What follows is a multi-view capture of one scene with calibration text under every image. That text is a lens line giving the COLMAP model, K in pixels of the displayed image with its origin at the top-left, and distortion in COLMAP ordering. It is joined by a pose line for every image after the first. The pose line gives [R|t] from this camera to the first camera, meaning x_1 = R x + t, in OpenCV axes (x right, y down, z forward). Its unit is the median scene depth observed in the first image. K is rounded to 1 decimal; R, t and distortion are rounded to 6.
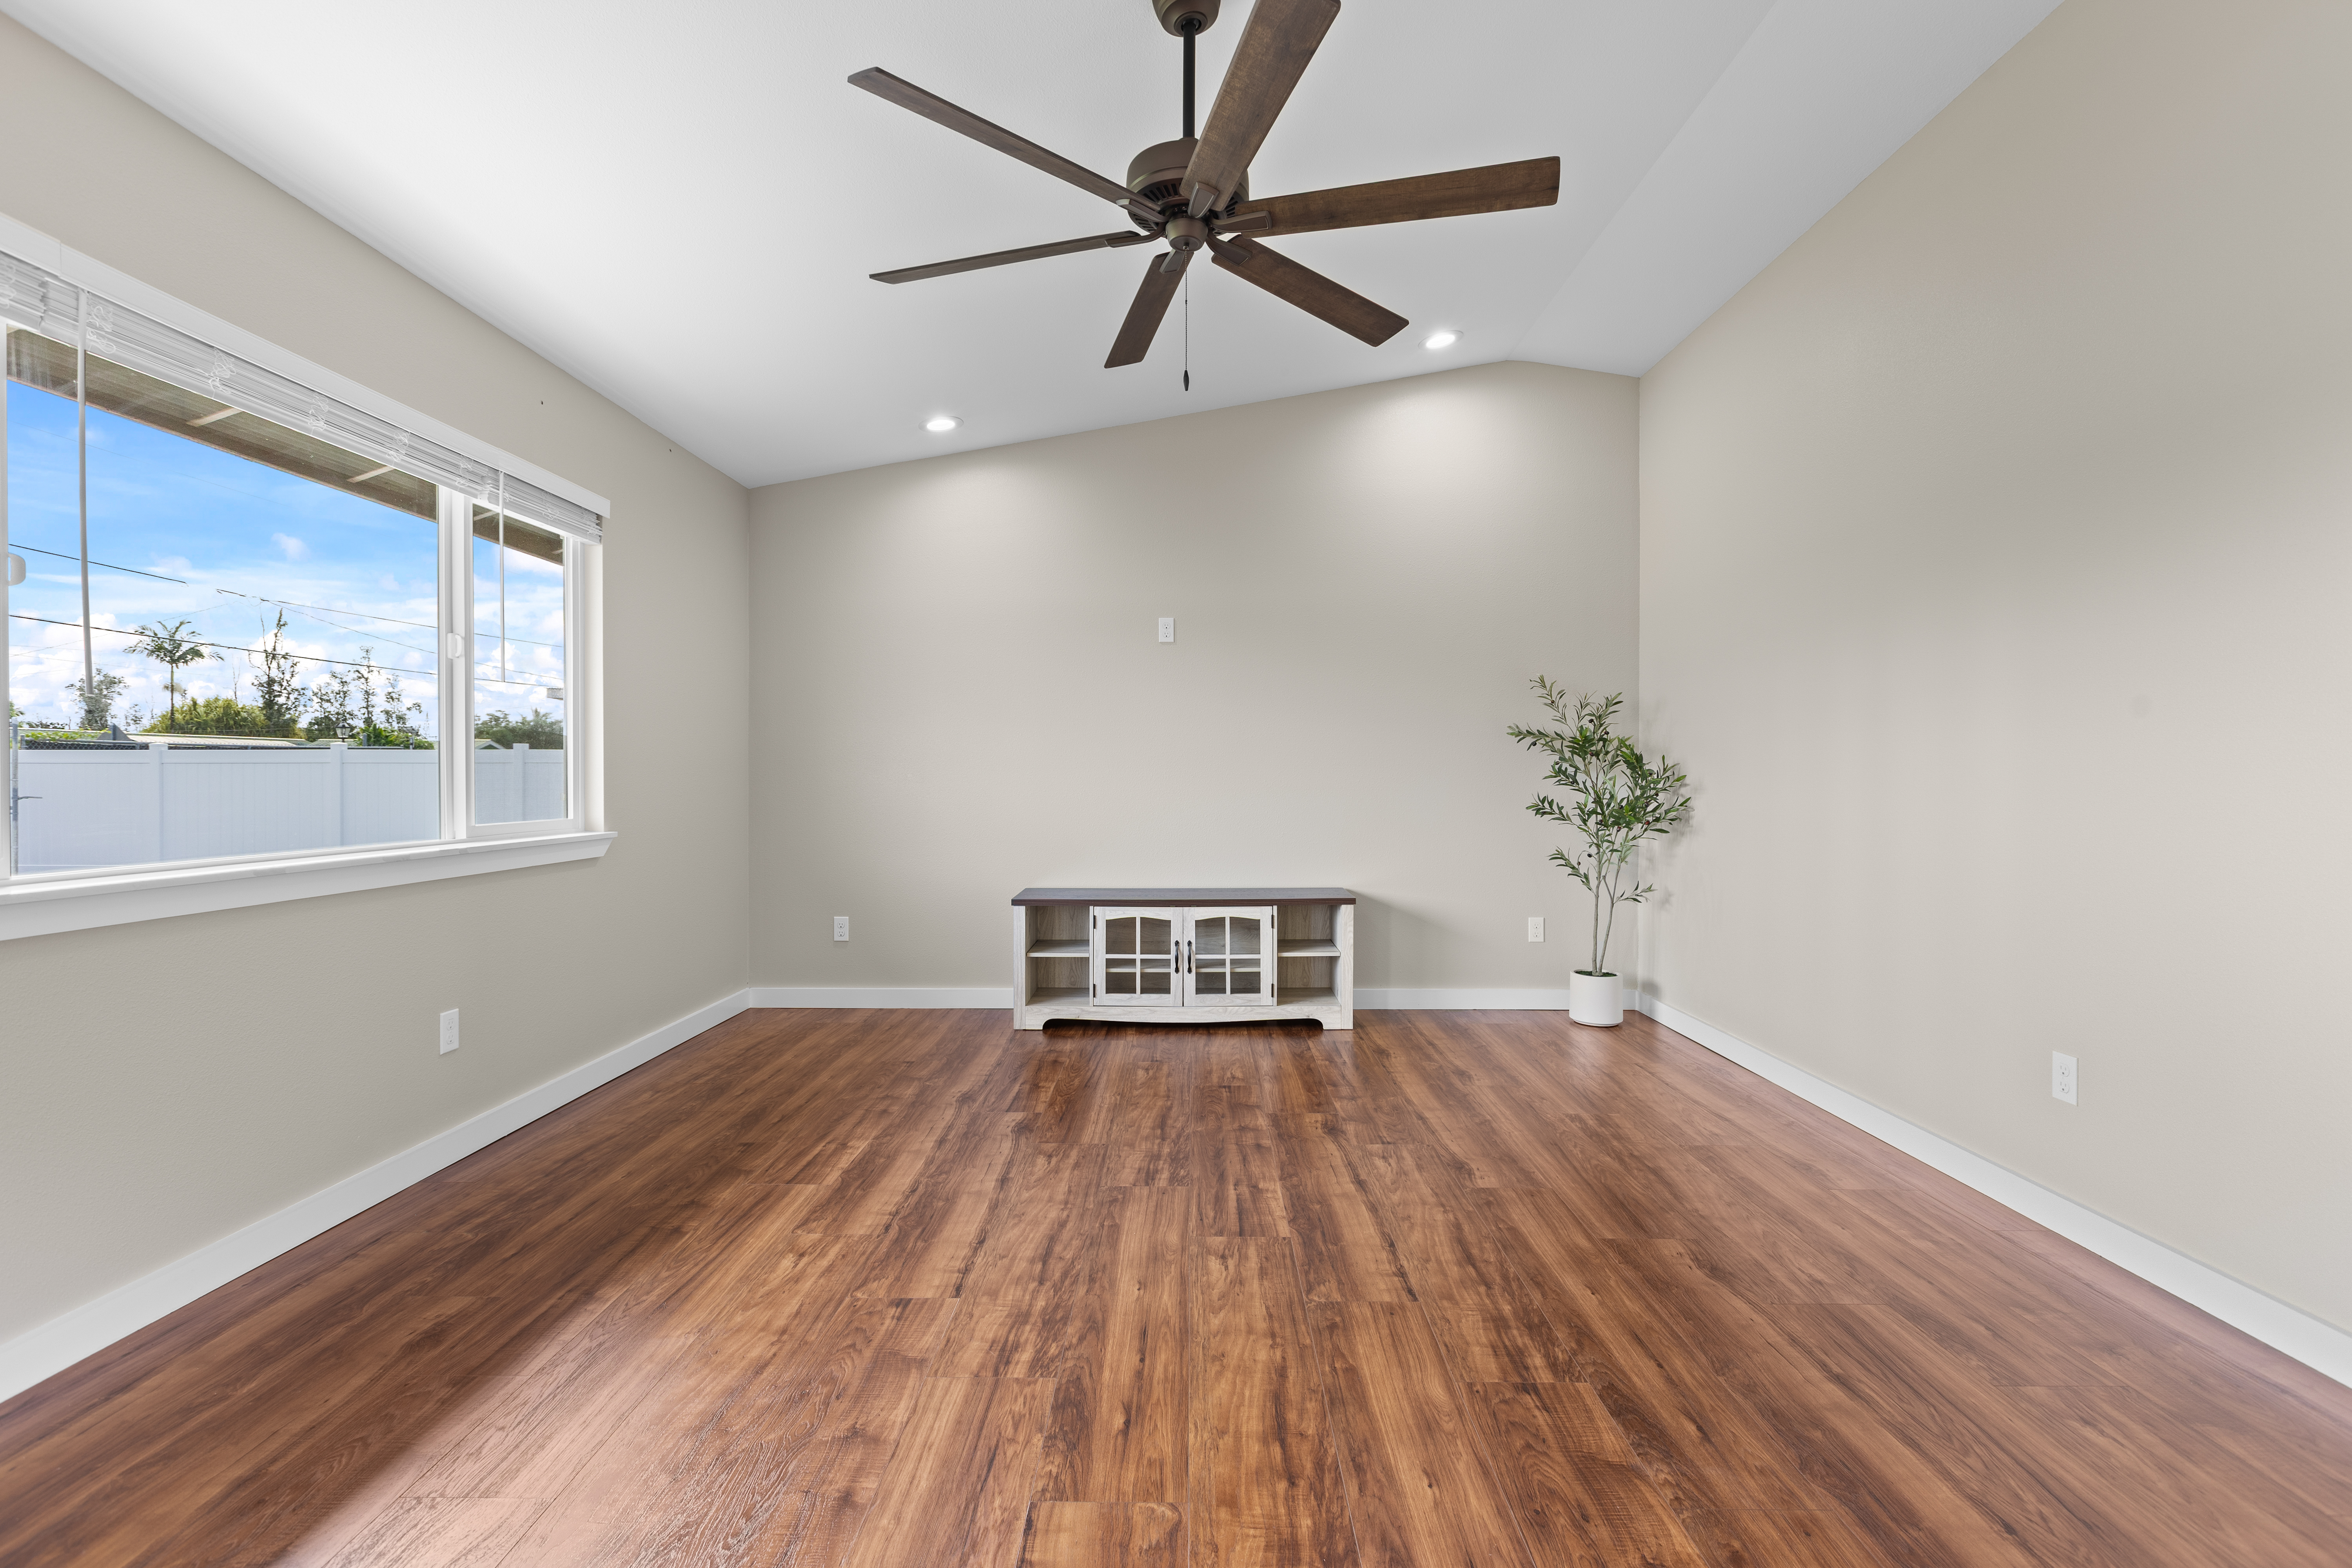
lens RADIAL K [[1057.7, 0, 1172.9], [0, 1057.7, 780.5], [0, 0, 1]] dist [0.001043, 0.000357]
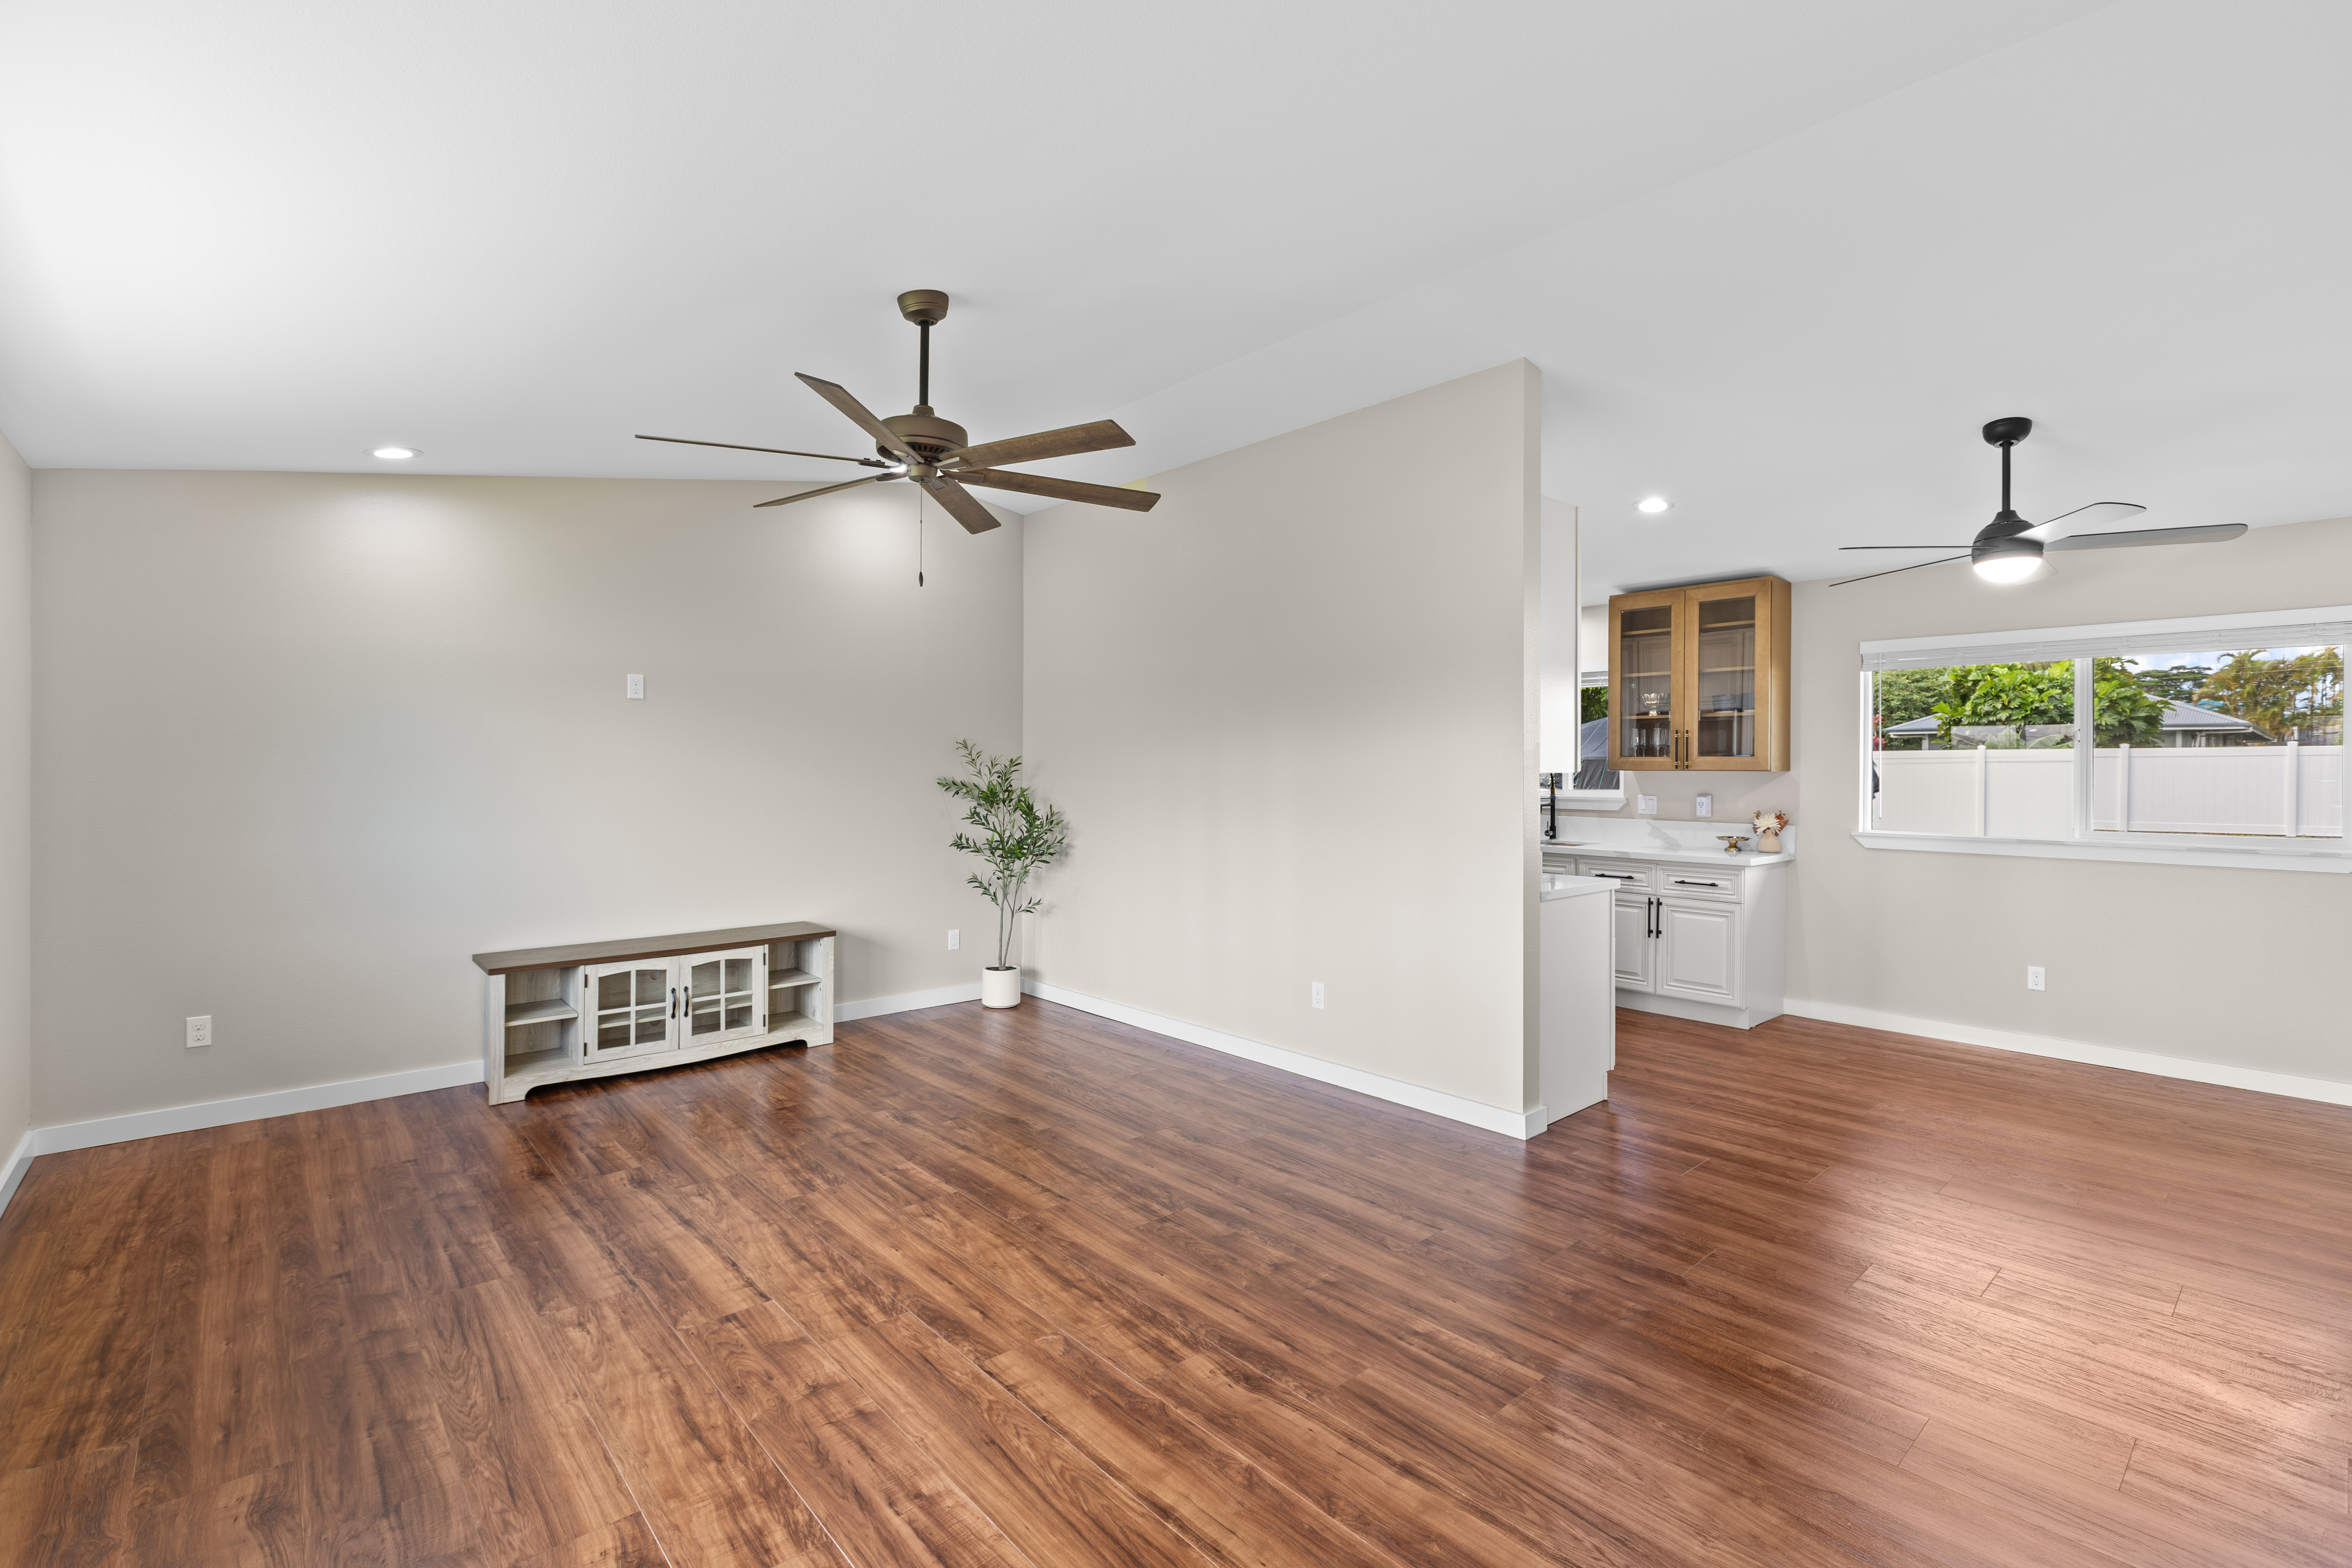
lens RADIAL K [[1060.0, 0, 1175.8], [0, 1060.0, 765.8], [0, 0, 1]] dist [0.000670, -0.000662]
pose [[0.738402, 0.000297, 0.674361, -0.346467], [0.000536, 0.999999, -0.001028, -0.070768], [-0.674361, 0.001120, 0.738401, -0.125113]]
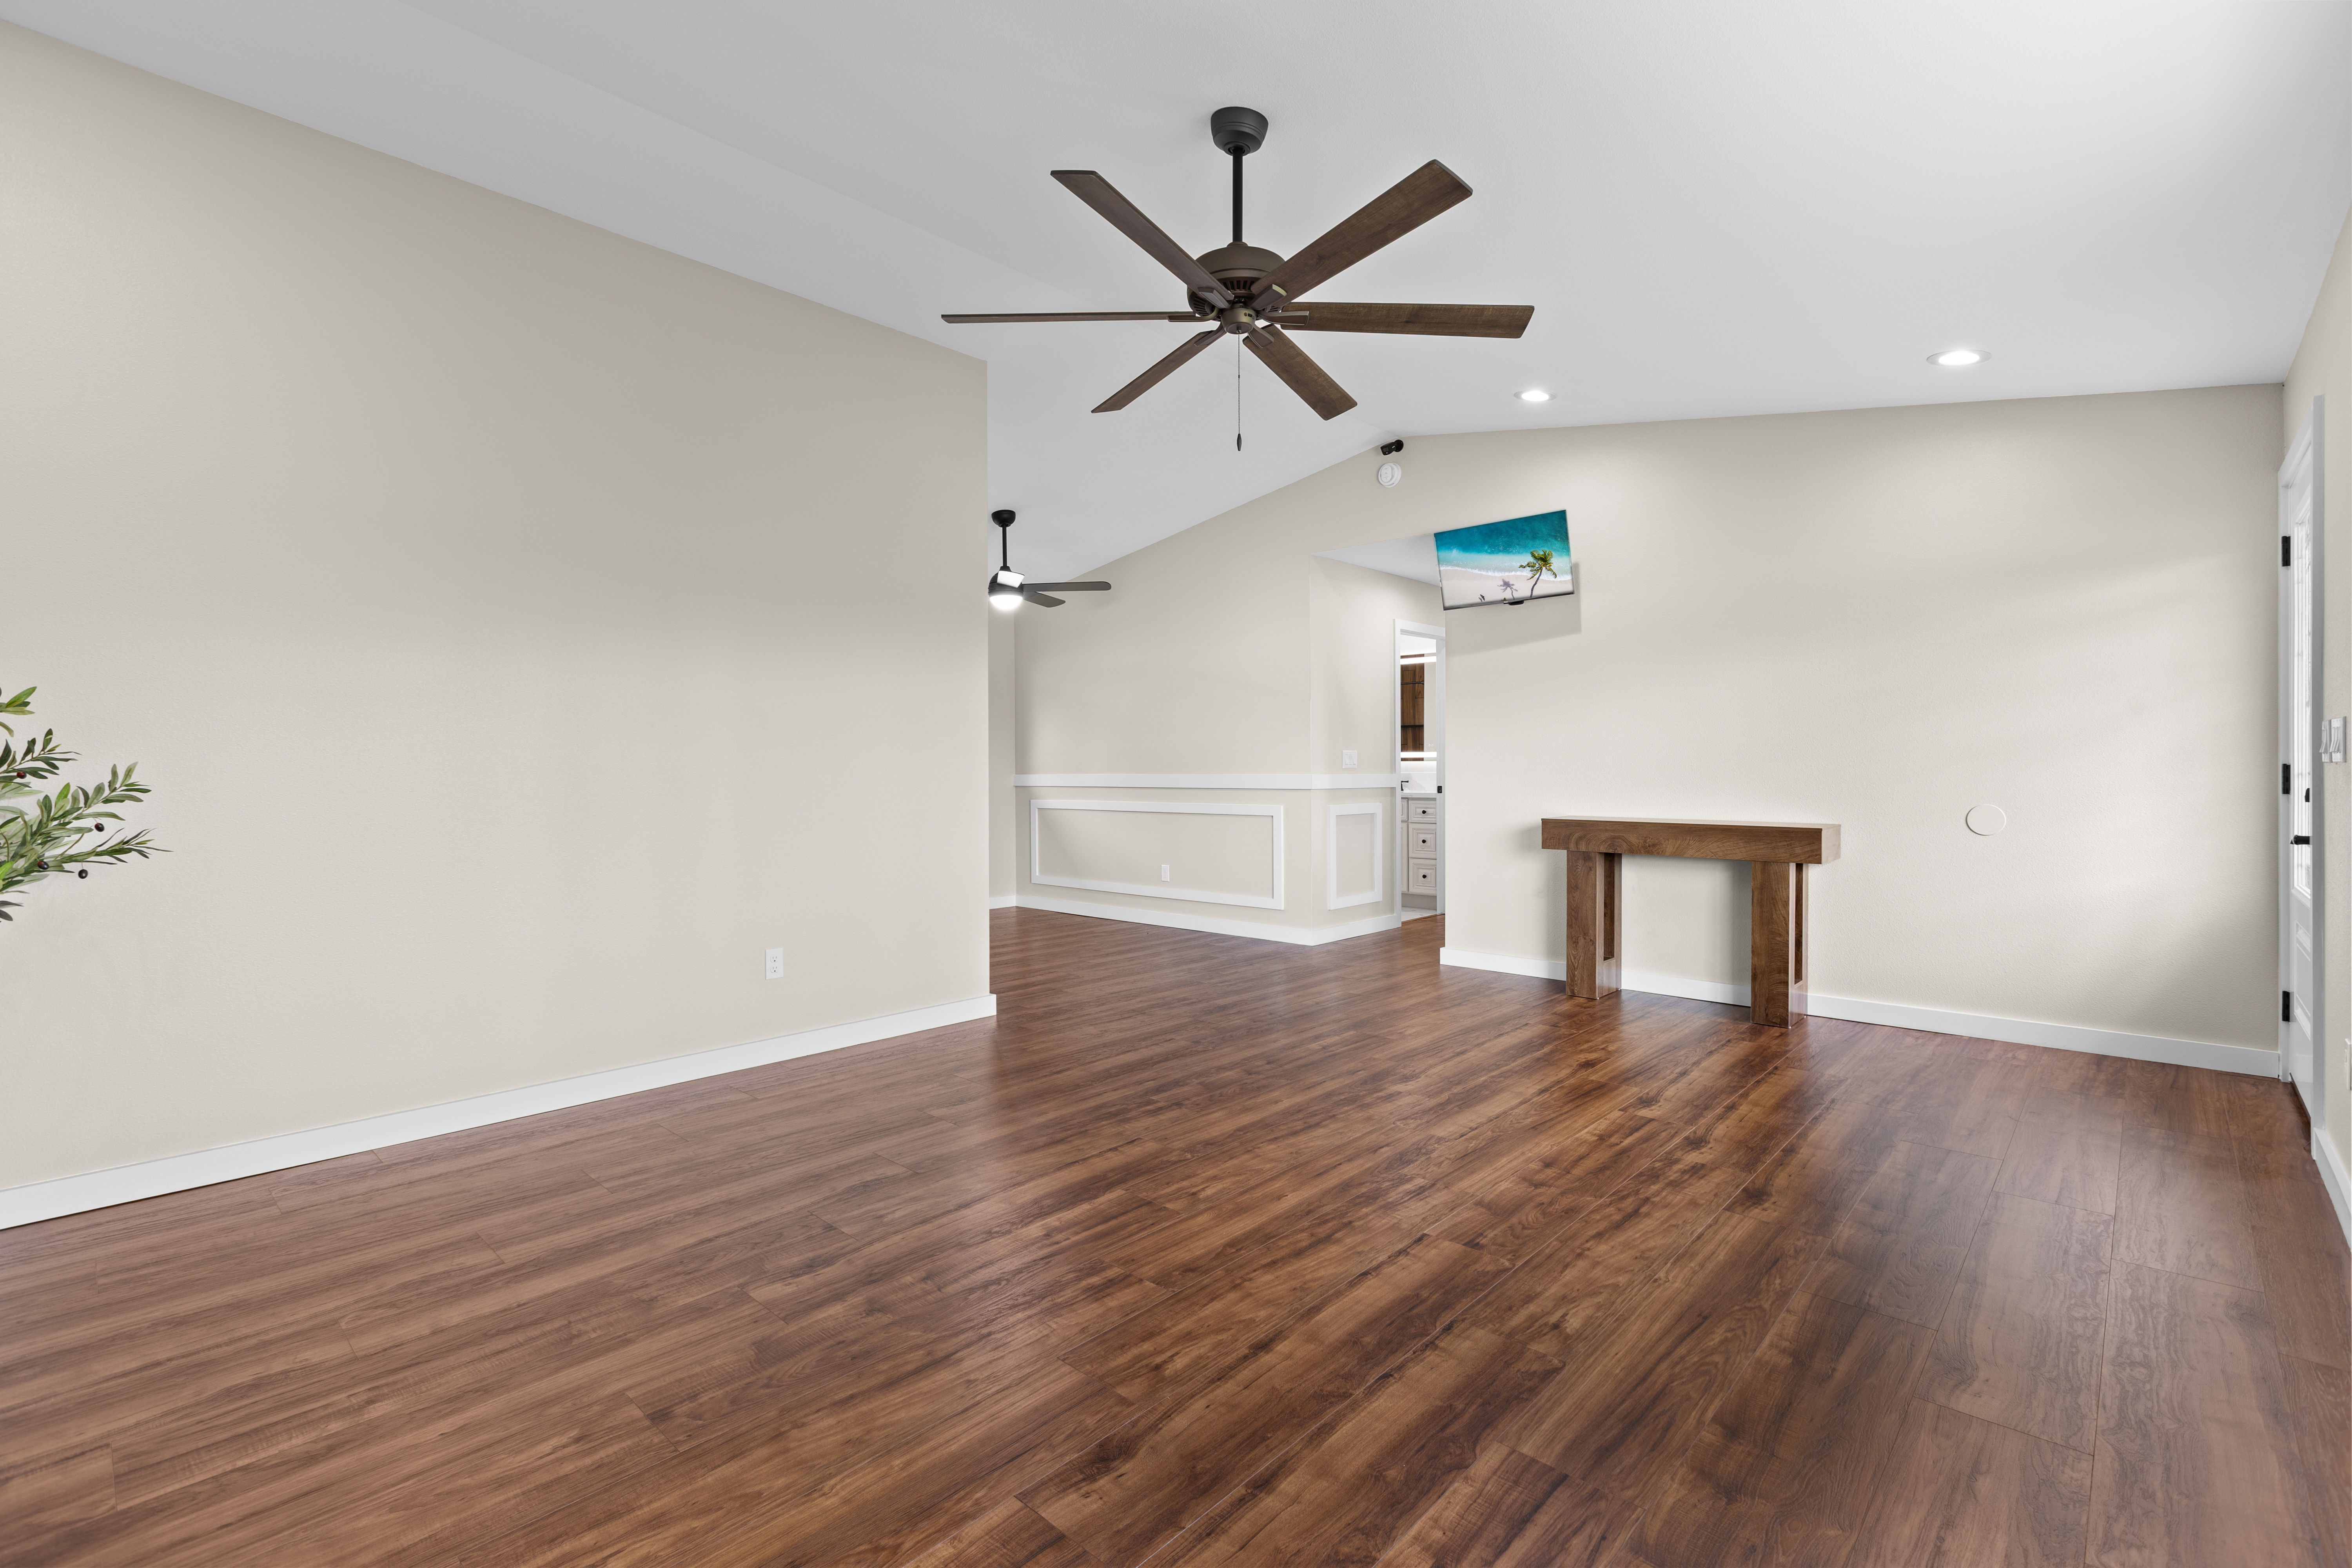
lens RADIAL K [[1064.0, 0, 1180.4], [0, 1064.0, 775.6], [0, 0, 1]] dist [-0.002000, 0.000127]
pose [[-0.749481, 0.001474, 0.662024, -0.378229], [0.008548, 0.999936, 0.007450, -0.005214], [-0.661971, 0.011242, -0.749445, 1.004176]]
